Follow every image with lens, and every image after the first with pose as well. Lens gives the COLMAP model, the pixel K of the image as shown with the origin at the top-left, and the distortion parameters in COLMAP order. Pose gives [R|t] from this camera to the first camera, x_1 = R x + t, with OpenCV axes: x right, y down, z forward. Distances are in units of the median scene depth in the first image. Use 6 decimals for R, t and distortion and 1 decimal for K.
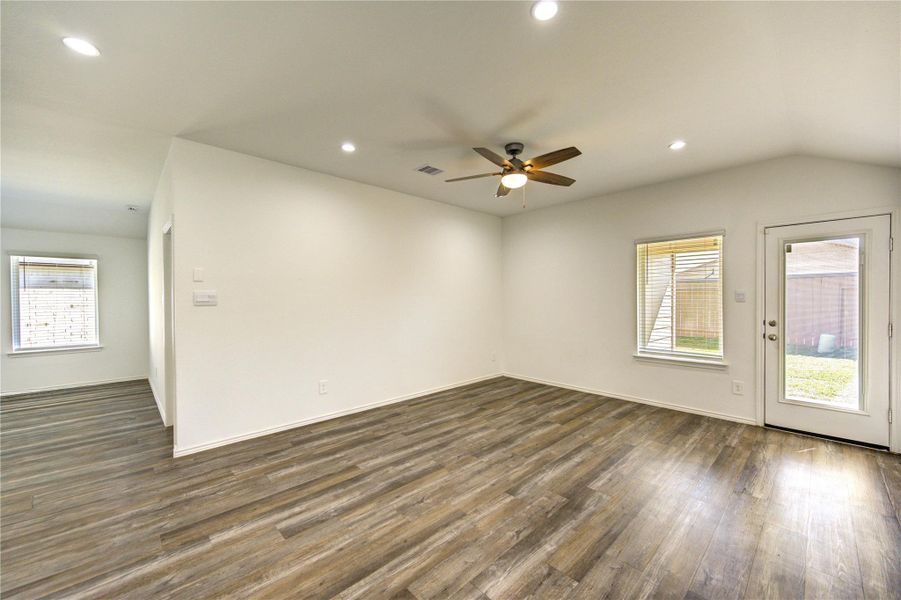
lens RADIAL K [[349.7, 0, 455.0], [0, 349.7, 301.2], [0, 0, 1]] dist [-0.000447, 0.000387]
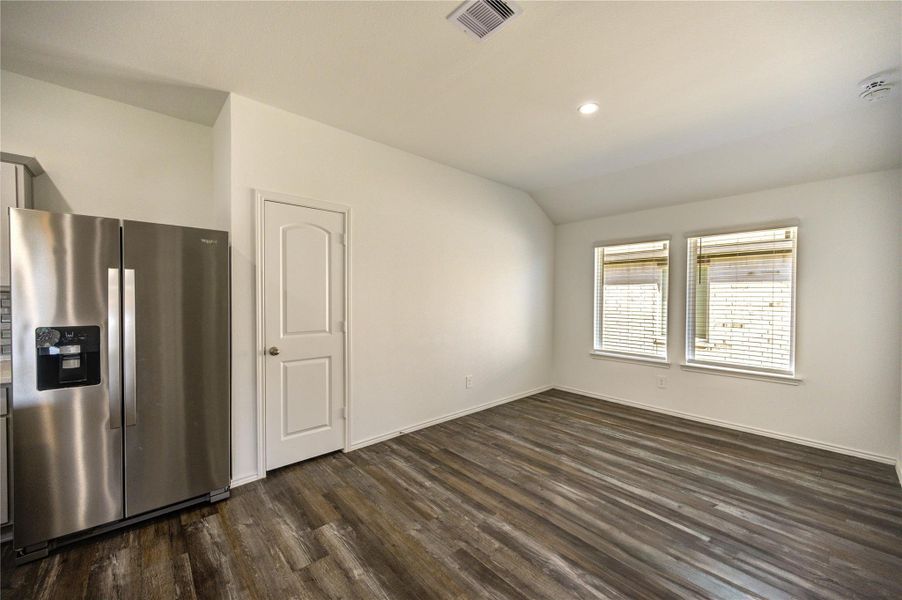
lens RADIAL K [[350.1, 0, 455.0], [0, 350.1, 301.1], [0, 0, 1]] dist [-0.000447, 0.000387]
pose [[-0.019500, 0.020534, -0.999599, -0.735232], [-0.013693, 0.999690, 0.020803, -0.001379], [0.999716, 0.014094, -0.019213, 0.782055]]
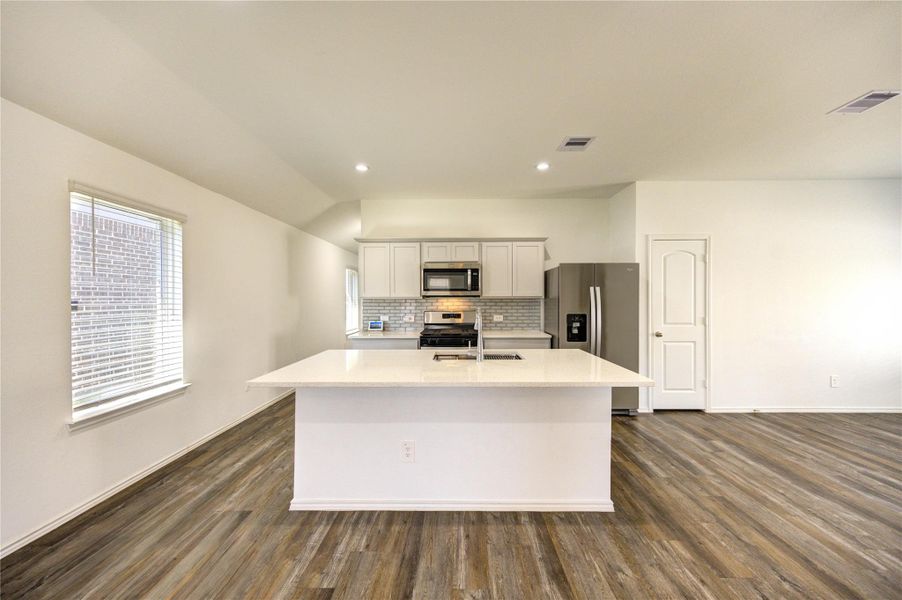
lens RADIAL K [[350.1, 0, 453.7], [0, 350.1, 304.0], [0, 0, 1]] dist [-0.000447, 0.000387]
pose [[-0.697298, 0.017299, -0.716573, -0.103322], [0.003636, 0.999781, 0.020598, -0.003181], [0.716773, 0.011757, -0.697208, 0.705519]]
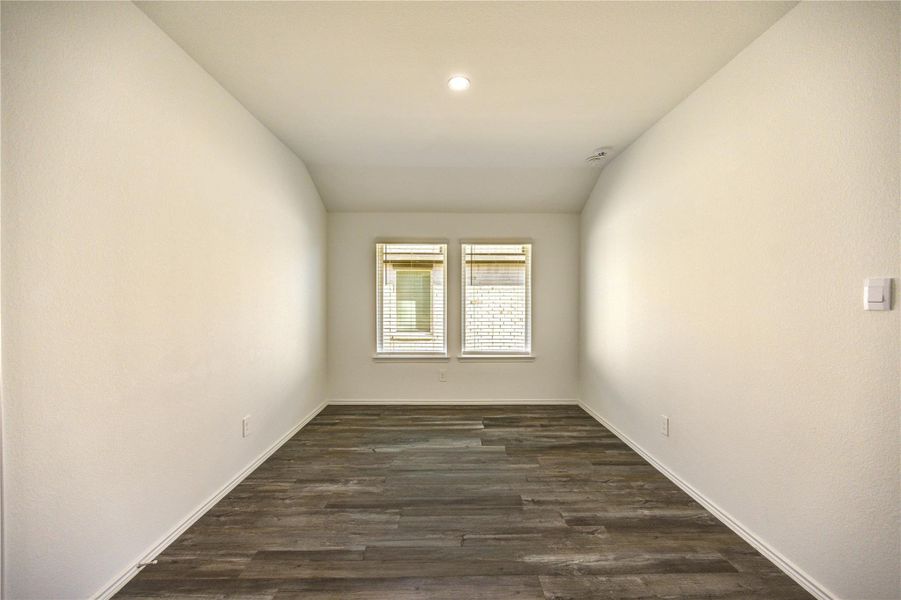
lens RADIAL K [[349.7, 0, 446.7], [0, 349.7, 303.6], [0, 0, 1]] dist [-0.000447, 0.000387]
pose [[0.739620, 0.024554, -0.672577, -1.096495], [-0.015346, 0.999690, 0.019620, 0.000045], [0.672850, -0.004189, 0.739767, 0.514449]]
